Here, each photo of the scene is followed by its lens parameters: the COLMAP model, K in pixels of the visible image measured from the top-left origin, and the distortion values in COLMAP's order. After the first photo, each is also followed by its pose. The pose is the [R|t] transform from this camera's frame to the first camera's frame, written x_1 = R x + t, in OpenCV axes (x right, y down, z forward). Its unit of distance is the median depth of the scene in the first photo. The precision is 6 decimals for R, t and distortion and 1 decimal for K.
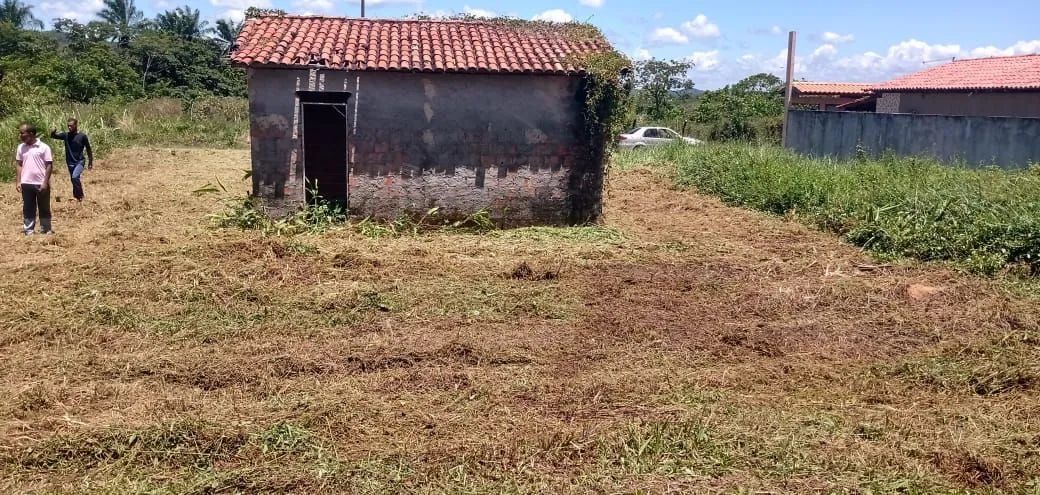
lens RADIAL K [[826.2, 0, 520.0], [0, 826.2, 247.5], [0, 0, 1]] dist [0.102689, -0.181582]
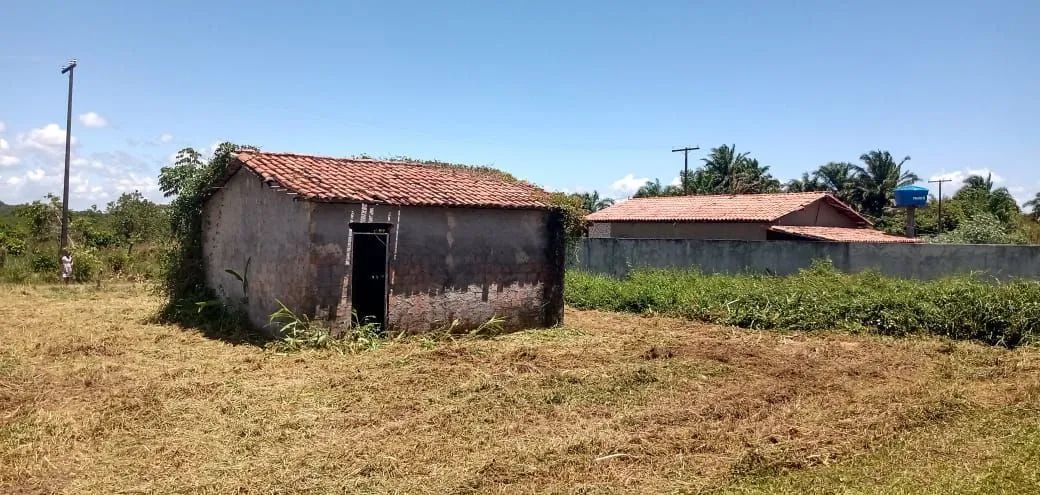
lens RADIAL K [[826.2, 0, 520.0], [0, 826.2, 247.5], [0, 0, 1]] dist [0.102689, -0.181582]
pose [[0.853724, -0.014888, 0.520513, -0.635494], [0.091775, 0.988246, -0.122259, 0.002336], [-0.512575, 0.152145, 0.845055, -0.051918]]
